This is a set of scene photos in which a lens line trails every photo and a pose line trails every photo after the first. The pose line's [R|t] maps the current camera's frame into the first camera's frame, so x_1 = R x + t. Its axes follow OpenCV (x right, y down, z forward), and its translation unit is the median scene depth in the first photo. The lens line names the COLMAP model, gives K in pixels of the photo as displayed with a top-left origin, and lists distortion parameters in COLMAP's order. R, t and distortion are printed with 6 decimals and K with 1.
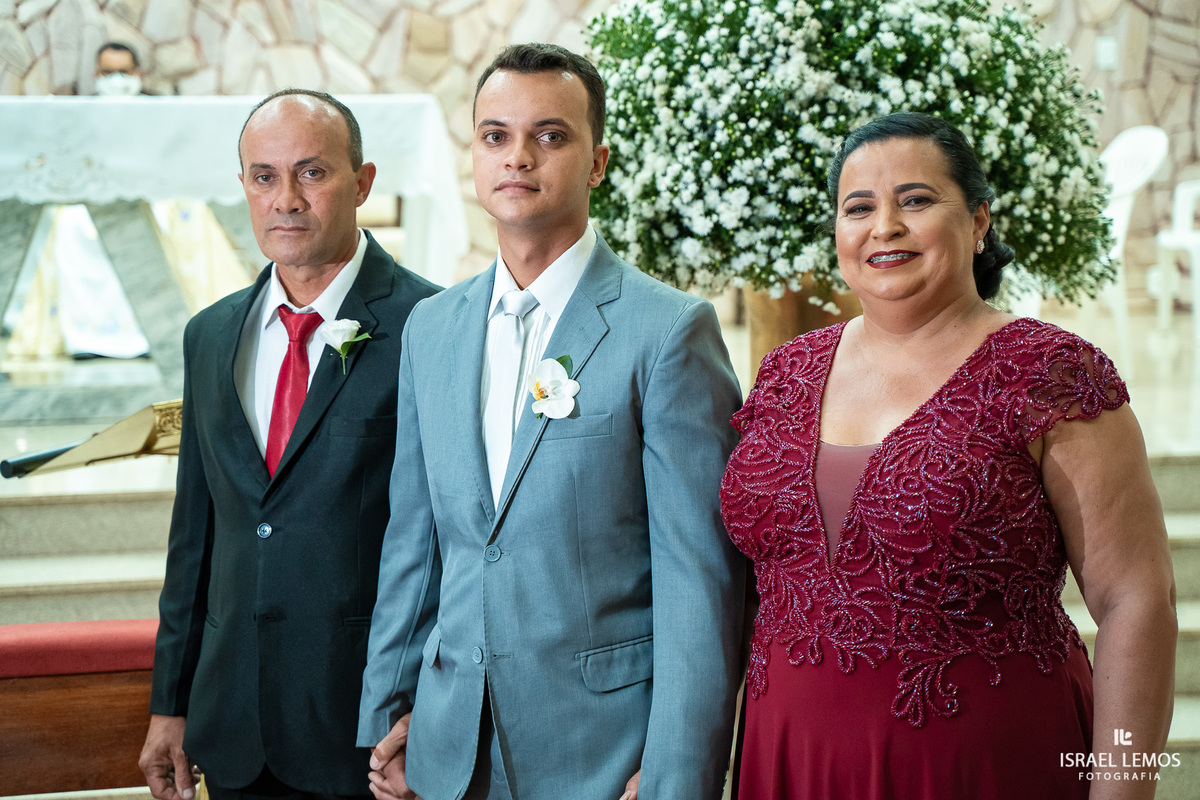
lens RADIAL K [[2401.3, 0, 609.0], [0, 2401.3, 392.3], [0, 0, 1]] dist [0.277955, 0.000000]
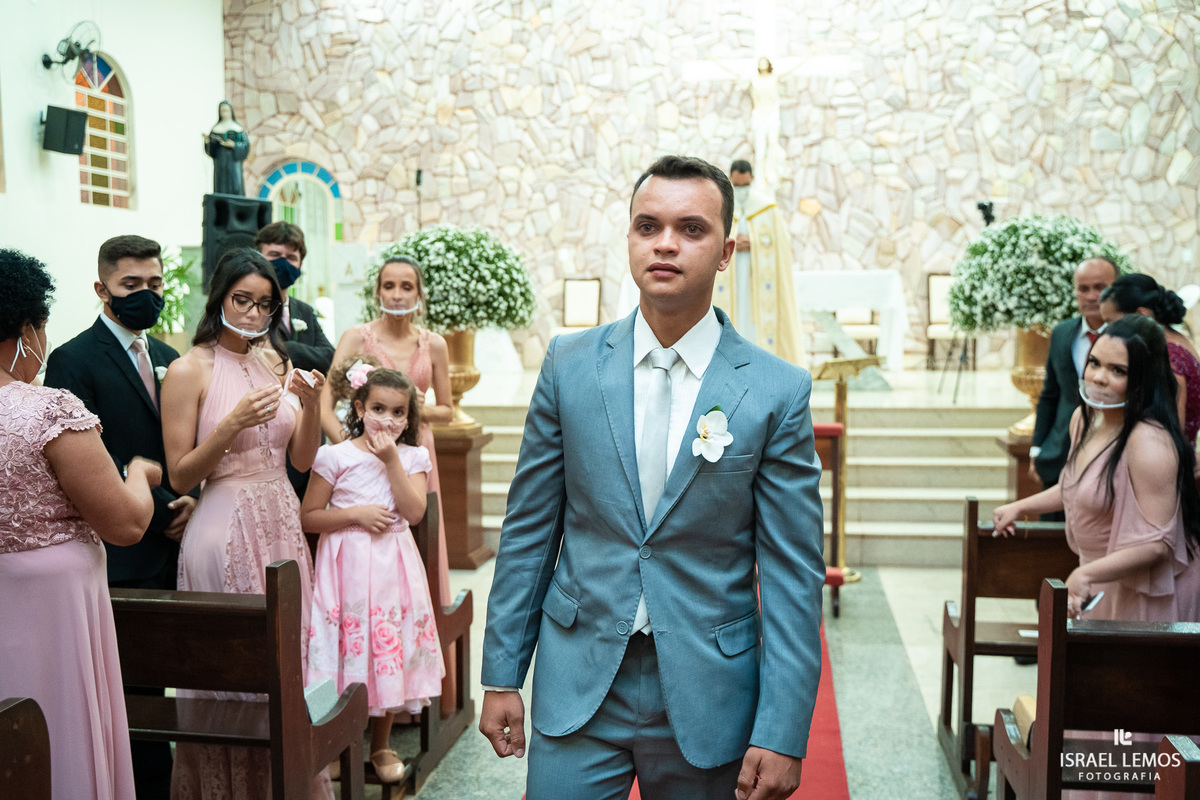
lens RADIAL K [[1178.0, 0, 603.1], [0, 1178.0, 398.4], [0, 0, 1]] dist [-0.022742, 0.000000]
pose [[0.958785, 0.030172, -0.282526, -0.024153], [-0.035488, 0.999276, -0.013716, 0.088201], [0.281908, 0.023177, 0.959161, -0.621851]]
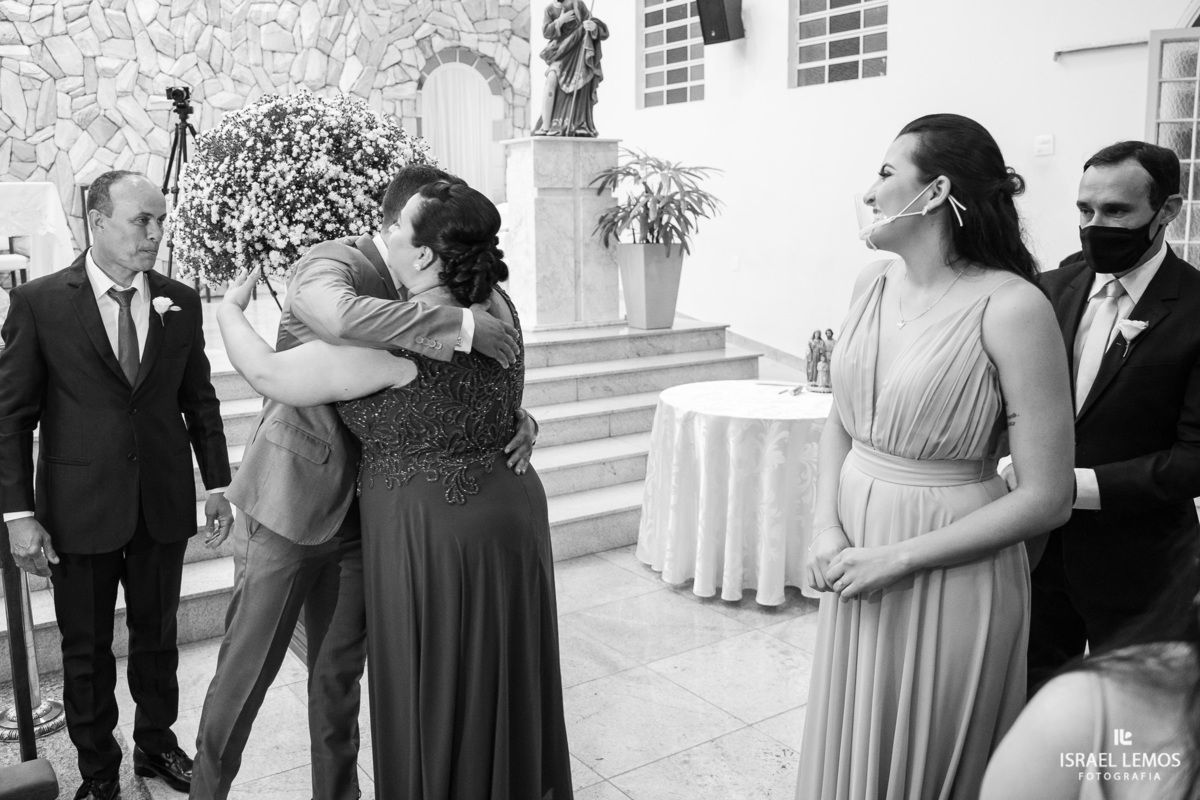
lens RADIAL K [[1056.8, 0, 570.0], [0, 1056.8, 382.2], [0, 0, 1]] dist [-0.094264, 0.094324]
pose [[0.905387, -0.057863, 0.420626, -0.107202], [0.033627, 0.997331, 0.064815, -0.005955], [-0.423253, -0.044538, 0.904916, 0.143303]]
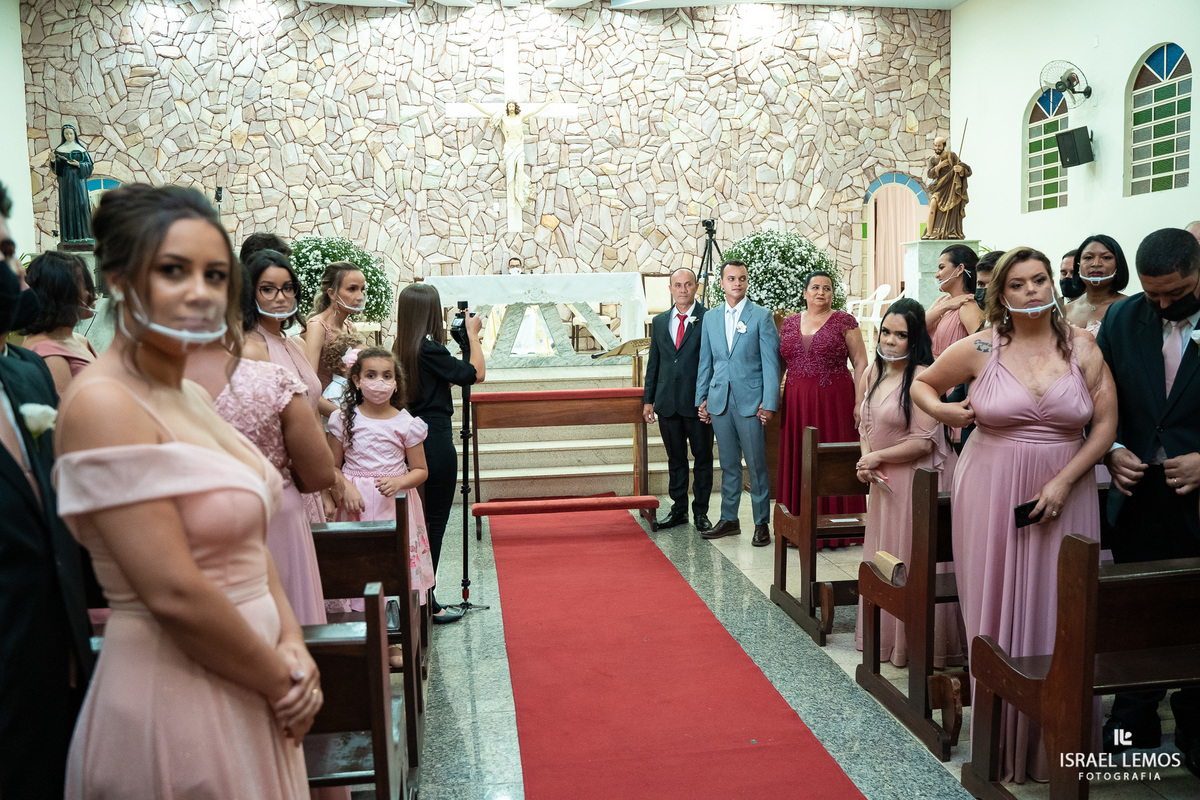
lens RADIAL K [[983.6, 0, 614.5], [0, 983.6, 392.2], [0, 0, 1]] dist [-0.102477, 0.084230]
pose [[0.999932, -0.004286, 0.010886, -0.233820], [0.004347, 0.999975, -0.005509, 0.106973], [-0.010862, 0.005556, 0.999926, -0.759467]]
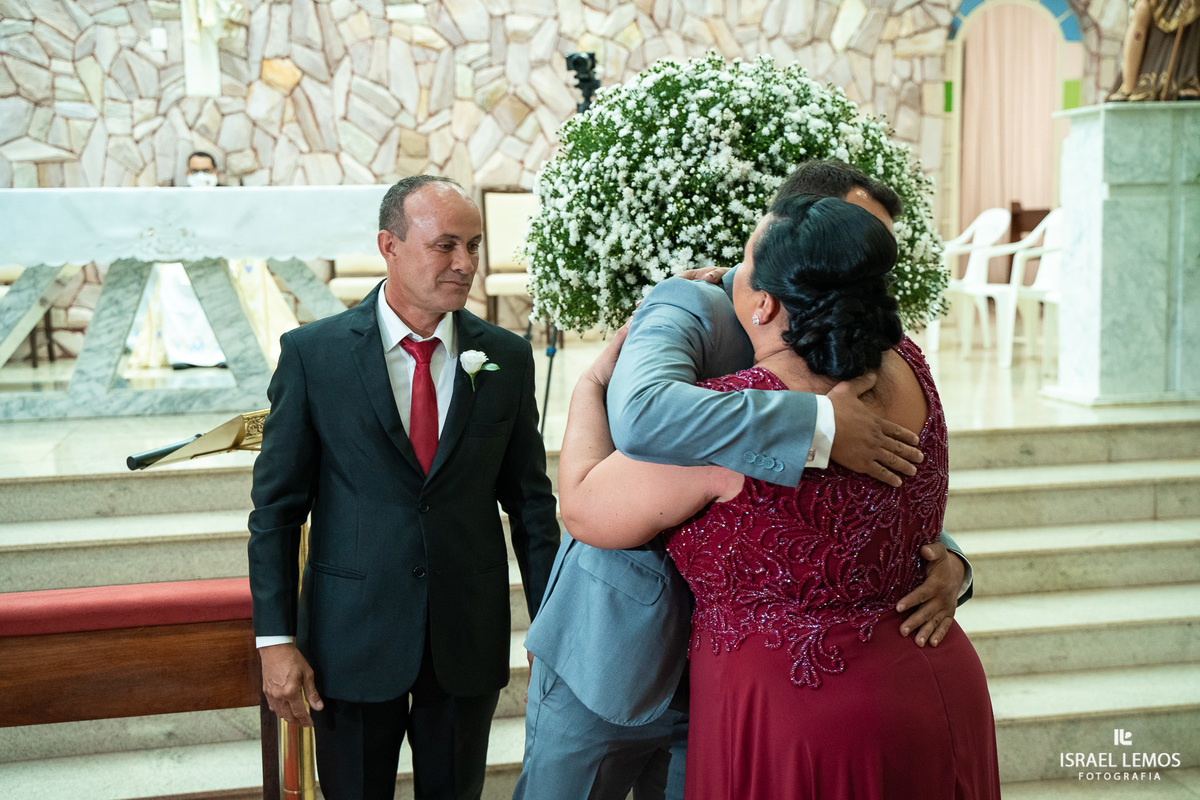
lens RADIAL K [[1530.1, 0, 623.9], [0, 1530.1, 400.3], [0, 0, 1]] dist [0.048674, 0.000000]
pose [[0.997433, -0.009736, 0.070945, -0.039858], [0.008742, 0.999859, 0.014312, -0.012397], [-0.071074, -0.013656, 0.997378, 0.153134]]
